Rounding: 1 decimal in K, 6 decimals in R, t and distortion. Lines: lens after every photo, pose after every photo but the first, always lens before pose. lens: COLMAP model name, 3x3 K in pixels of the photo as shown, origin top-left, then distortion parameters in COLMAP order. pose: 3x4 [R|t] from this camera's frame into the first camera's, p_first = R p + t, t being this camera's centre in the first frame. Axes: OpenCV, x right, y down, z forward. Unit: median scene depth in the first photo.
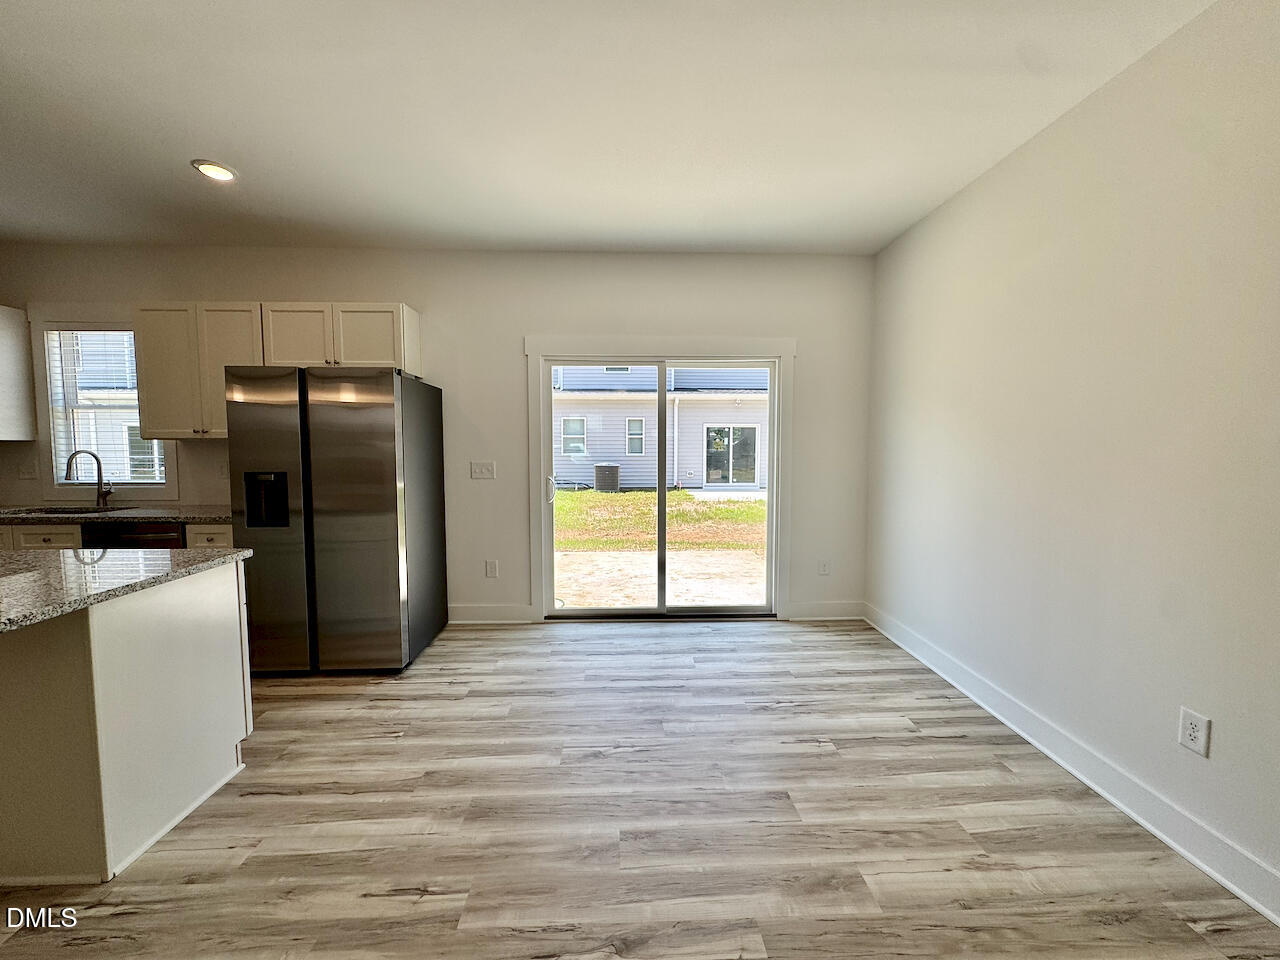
lens RADIAL K [[518.1, 0, 642.1], [0, 518.1, 480.2], [0, 0, 1]] dist [-0.004617, -0.000071]
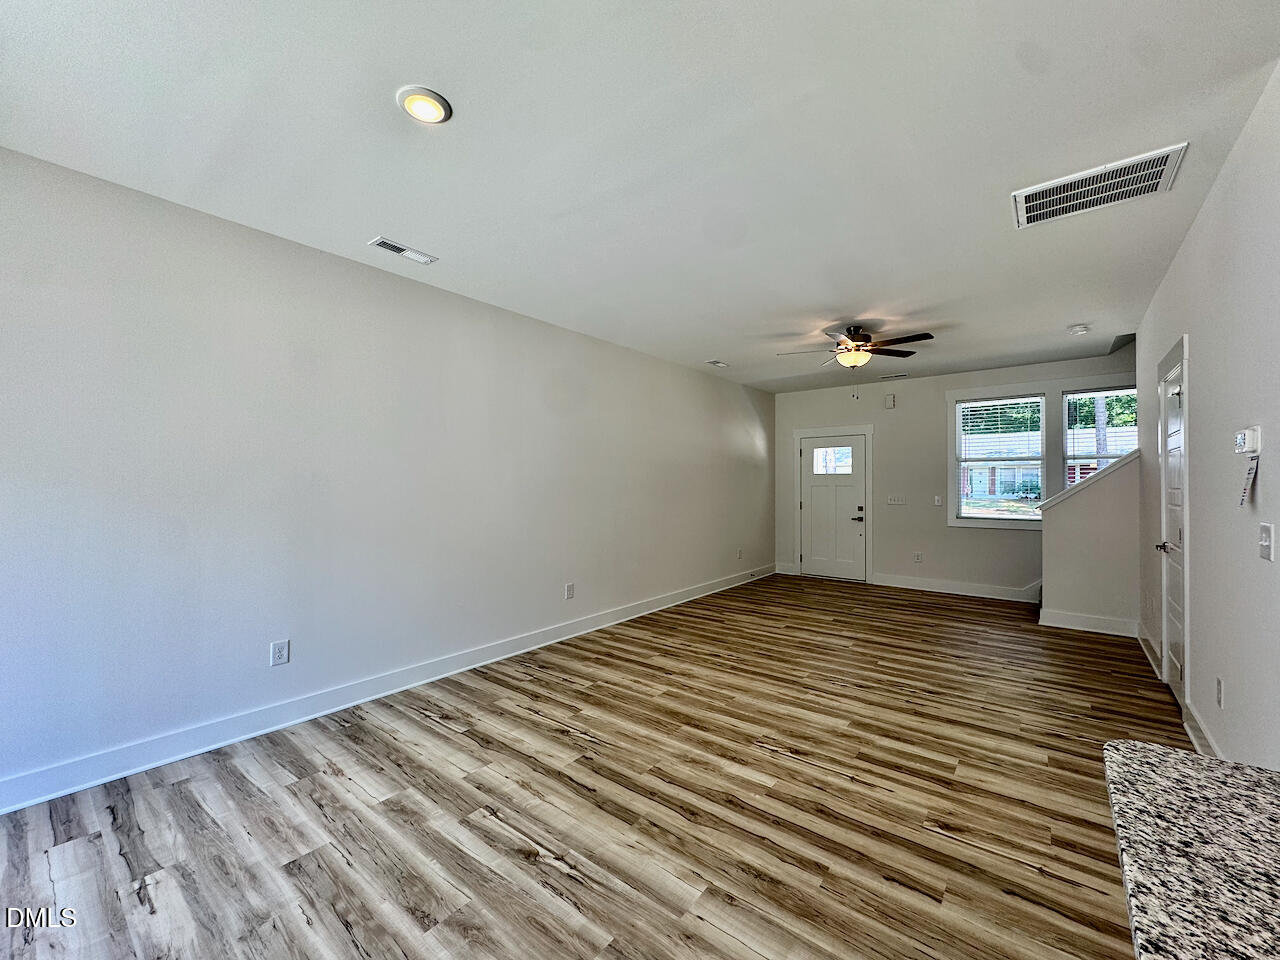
lens RADIAL K [[518.1, 0, 638.6], [0, 518.1, 482.5], [0, 0, 1]] dist [-0.004617, -0.000071]
pose [[-0.756222, 0.000940, 0.654315, -0.915258], [0.042496, 0.997958, 0.047680, -0.104487], [-0.652934, 0.063862, -0.754718, 1.426827]]
